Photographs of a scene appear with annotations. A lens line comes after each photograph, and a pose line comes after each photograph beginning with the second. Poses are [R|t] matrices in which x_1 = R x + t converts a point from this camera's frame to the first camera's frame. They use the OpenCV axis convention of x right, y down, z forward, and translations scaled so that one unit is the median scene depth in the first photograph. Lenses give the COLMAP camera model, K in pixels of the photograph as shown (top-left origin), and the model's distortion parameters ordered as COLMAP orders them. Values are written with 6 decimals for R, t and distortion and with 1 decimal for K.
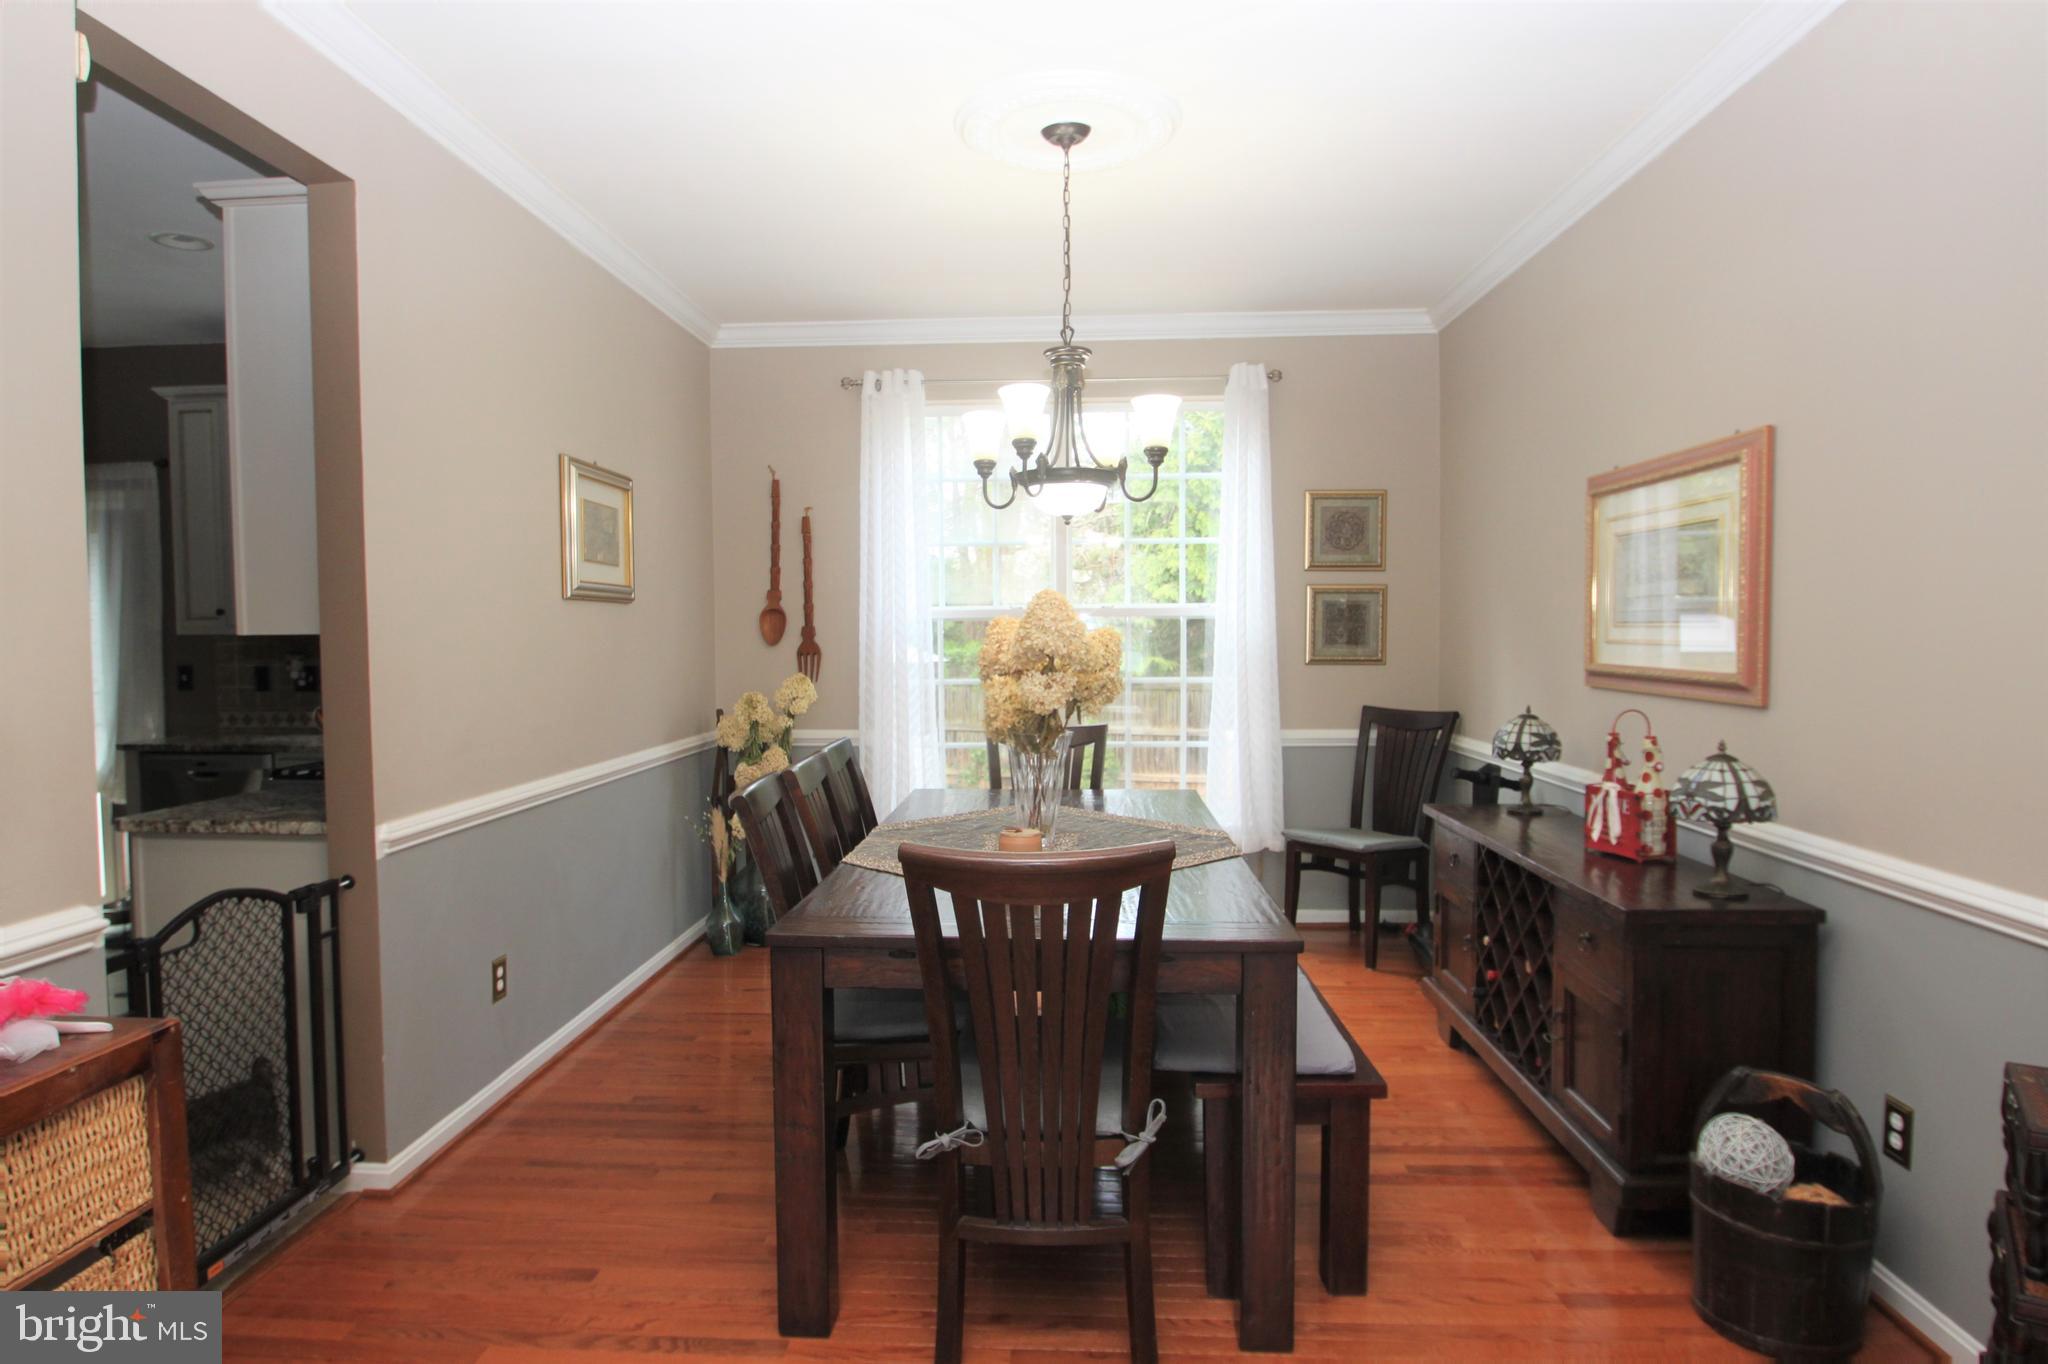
lens RADIAL K [[1195.1, 0, 978.0], [0, 1195.1, 692.0], [0, 0, 1]] dist [-0.013662, -0.009685]
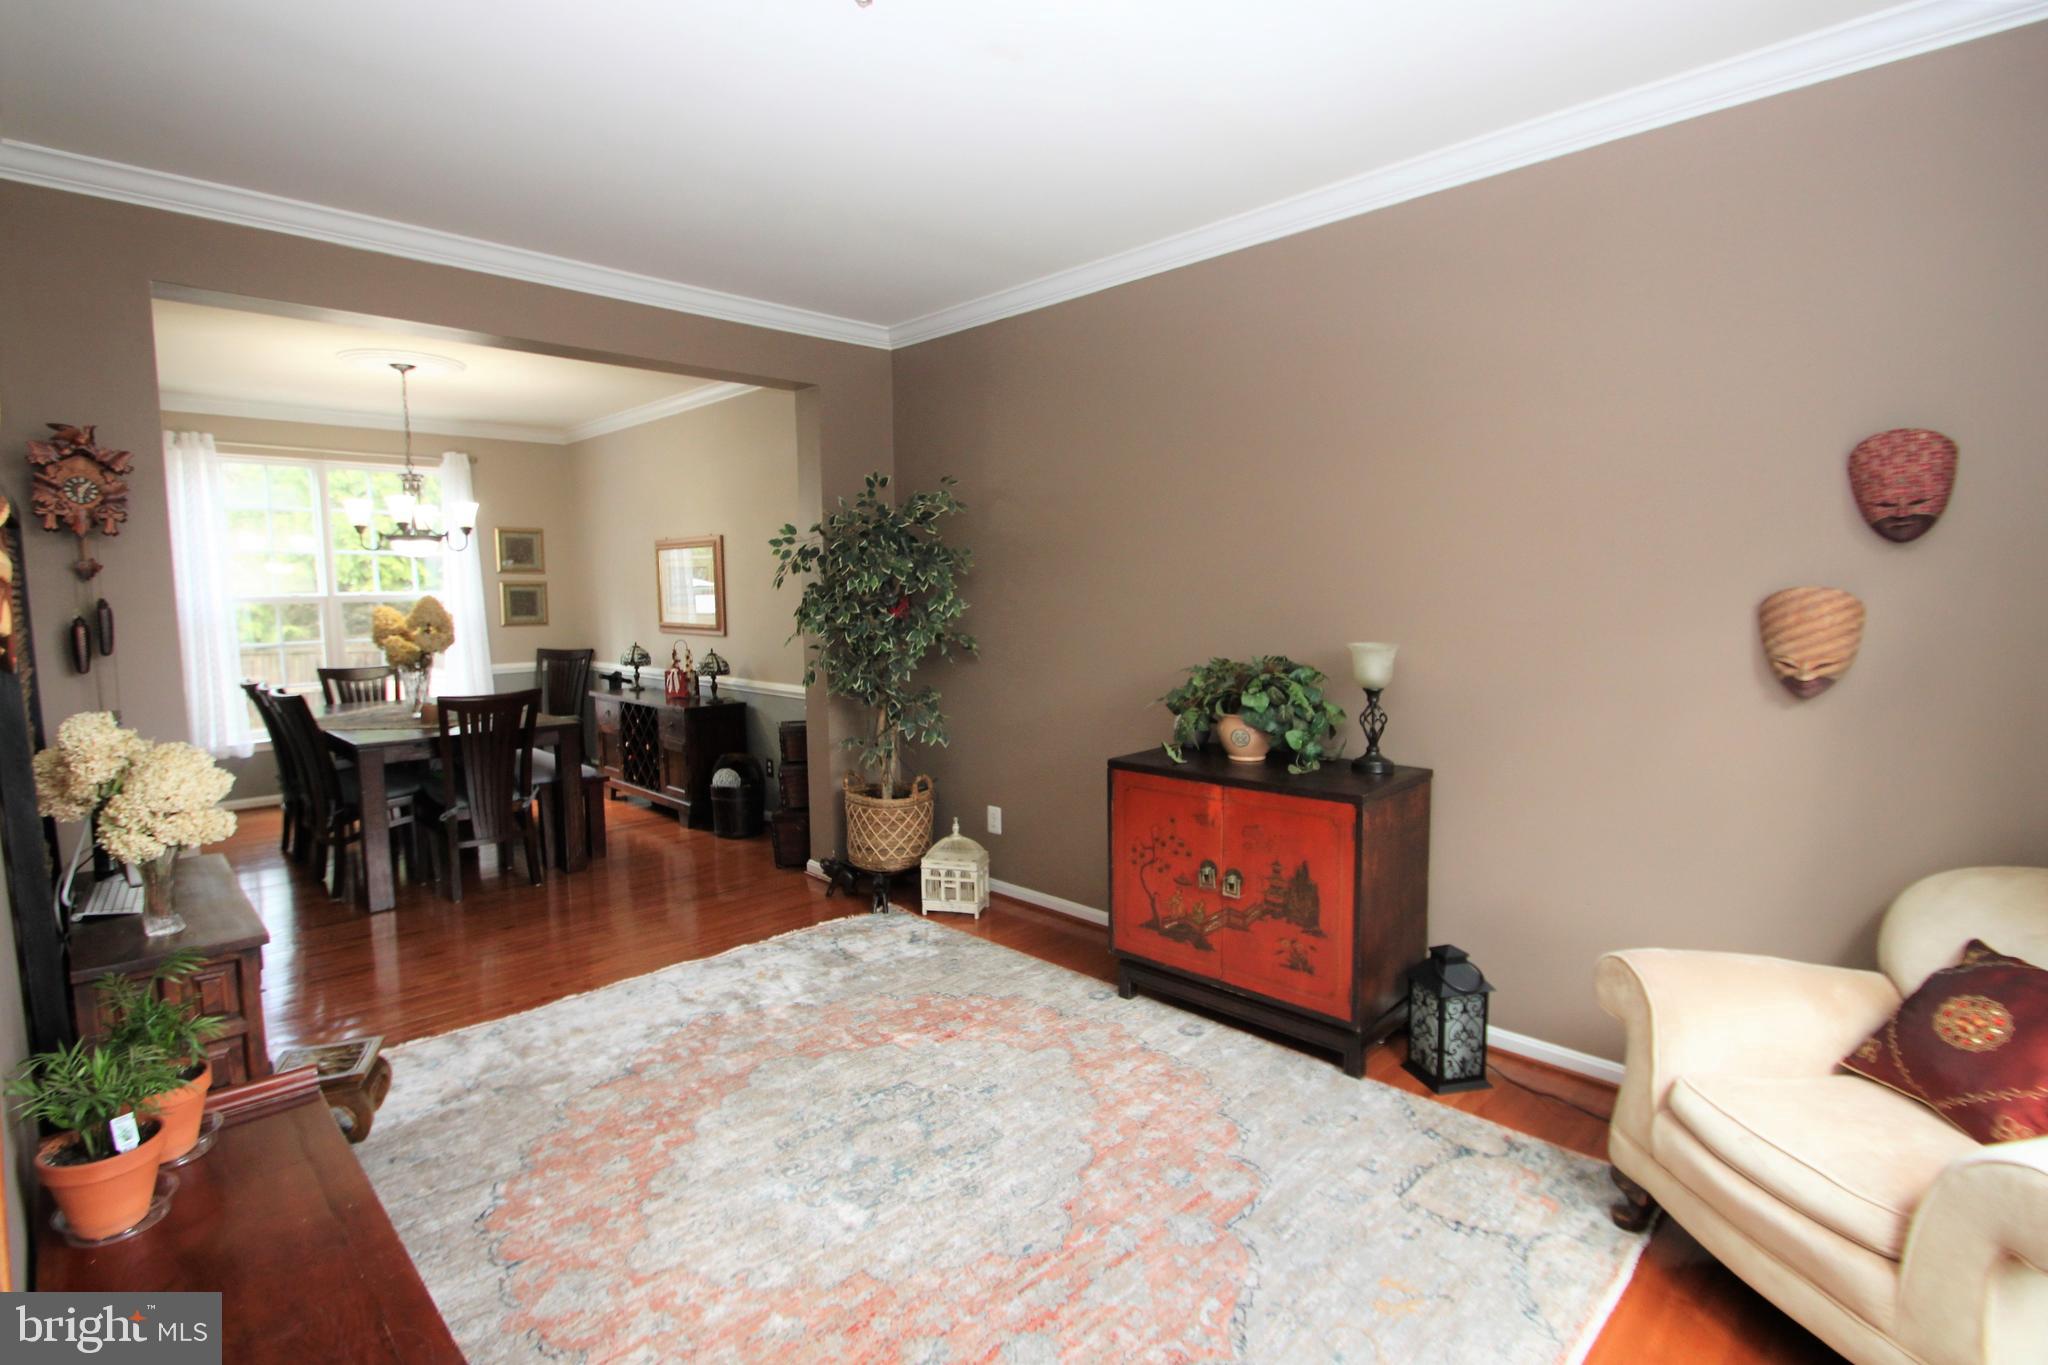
lens RADIAL K [[1000.8, 0, 1016.1], [0, 1000.8, 697.6], [0, 0, 1]] dist [0.003805, -0.000933]
pose [[0.668409, -0.082410, 0.739214, -0.455042], [0.044858, 0.996500, 0.070532, 0.015565], [-0.742440, -0.013985, 0.669767, -0.785285]]
